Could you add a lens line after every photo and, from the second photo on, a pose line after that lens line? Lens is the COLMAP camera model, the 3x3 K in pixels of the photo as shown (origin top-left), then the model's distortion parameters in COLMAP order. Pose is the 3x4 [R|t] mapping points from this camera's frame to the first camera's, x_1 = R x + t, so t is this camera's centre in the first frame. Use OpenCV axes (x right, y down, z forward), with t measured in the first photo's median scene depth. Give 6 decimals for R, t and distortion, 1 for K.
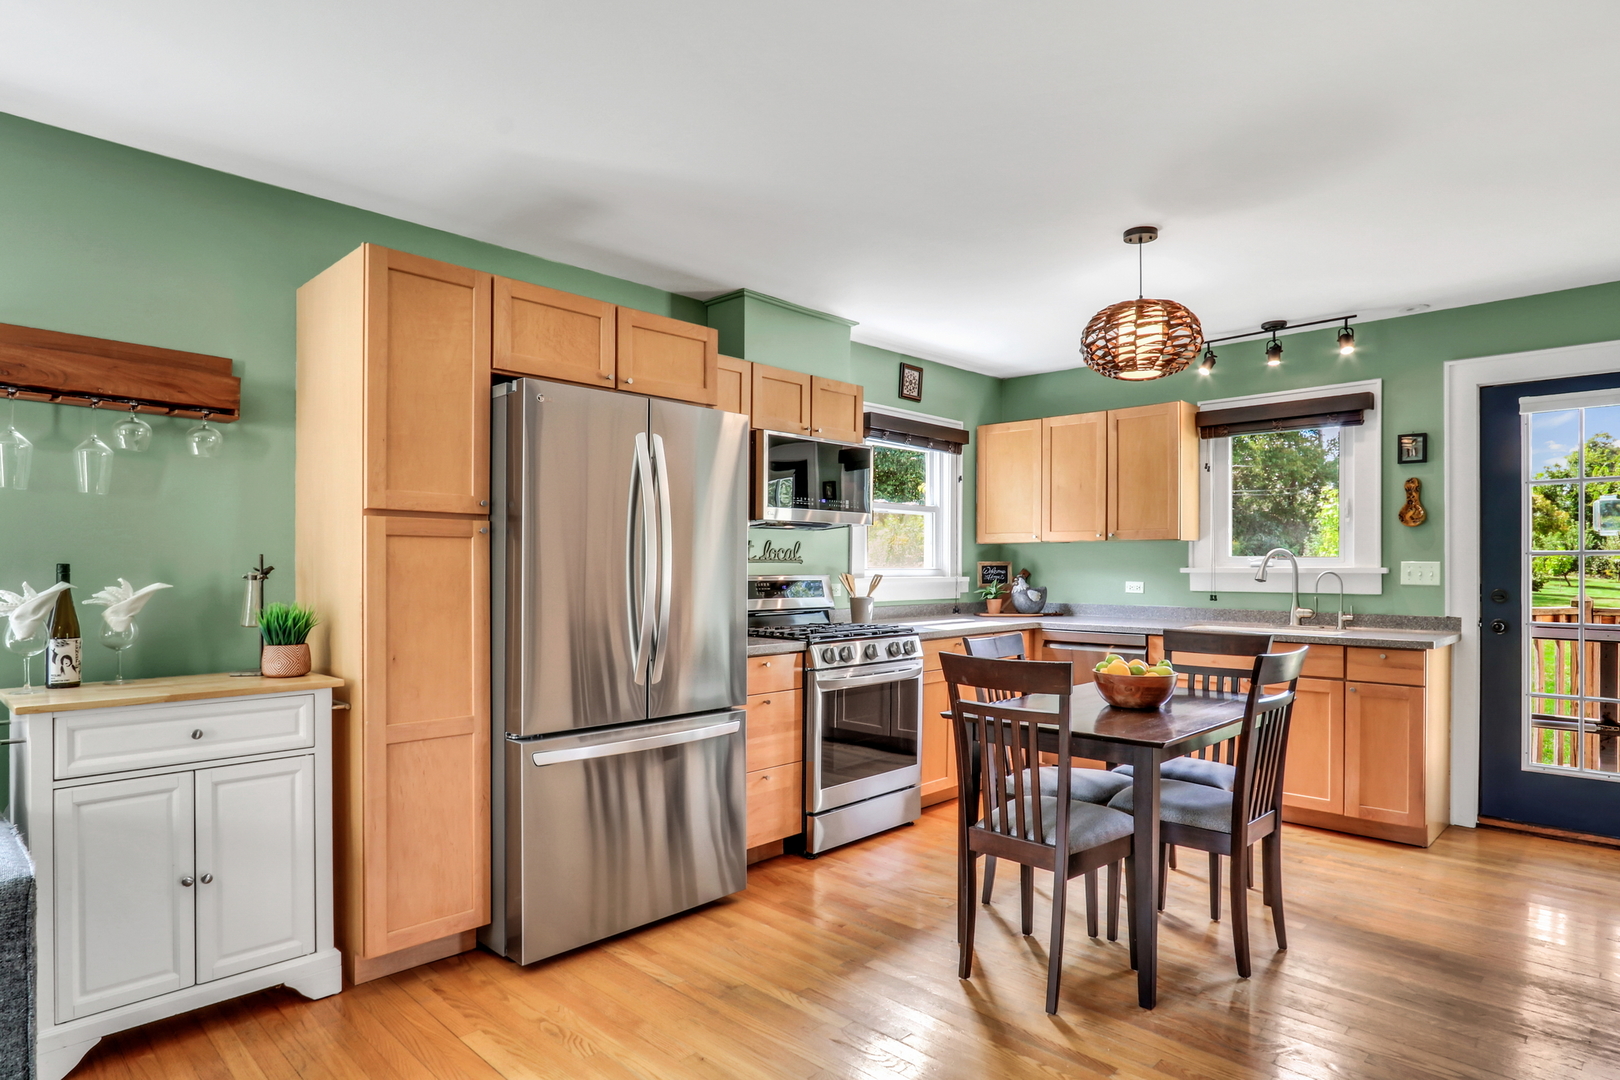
lens RADIAL K [[906.5, 0, 809.3], [0, 906.5, 554.1], [0, 0, 1]] dist [-0.017623, 0.000377]
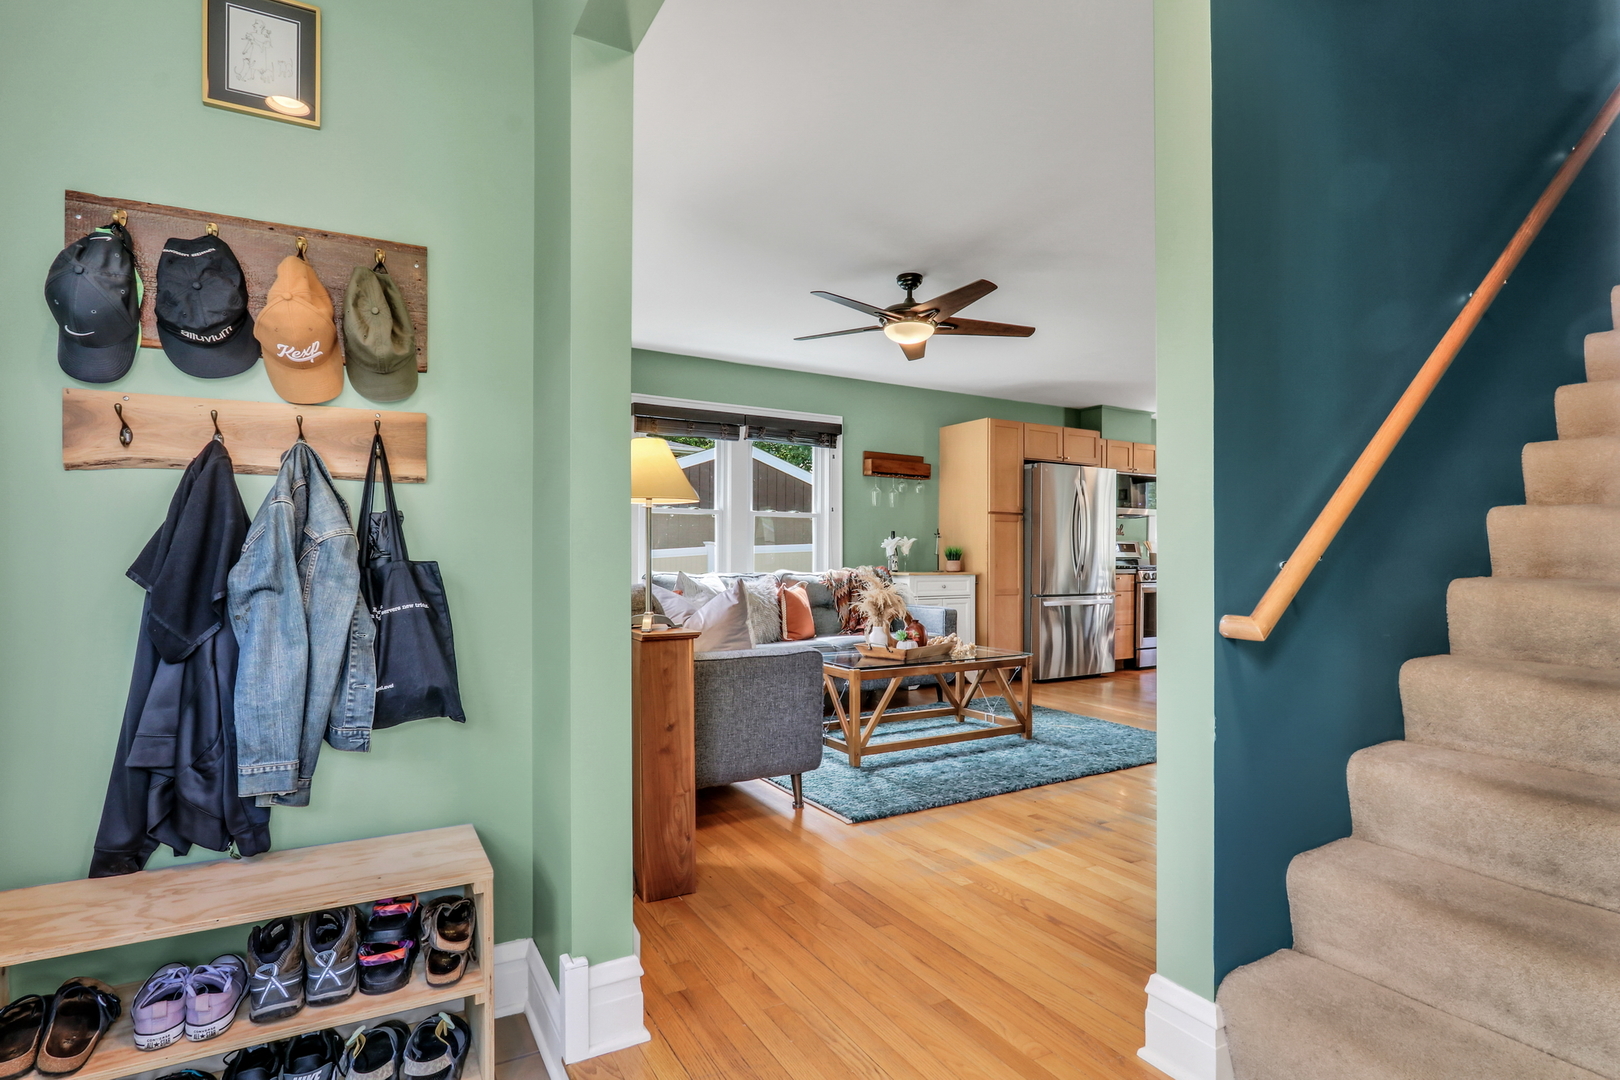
lens RADIAL K [[792.5, 0, 809.4], [0, 792.5, 543.4], [0, 0, 1]] dist [0.003226, 0.000110]
pose [[0.962073, -0.002590, -0.272781, -0.309667], [0.002919, 0.999995, 0.000801, 0.040540], [0.272777, -0.001567, 0.962076, -1.349852]]
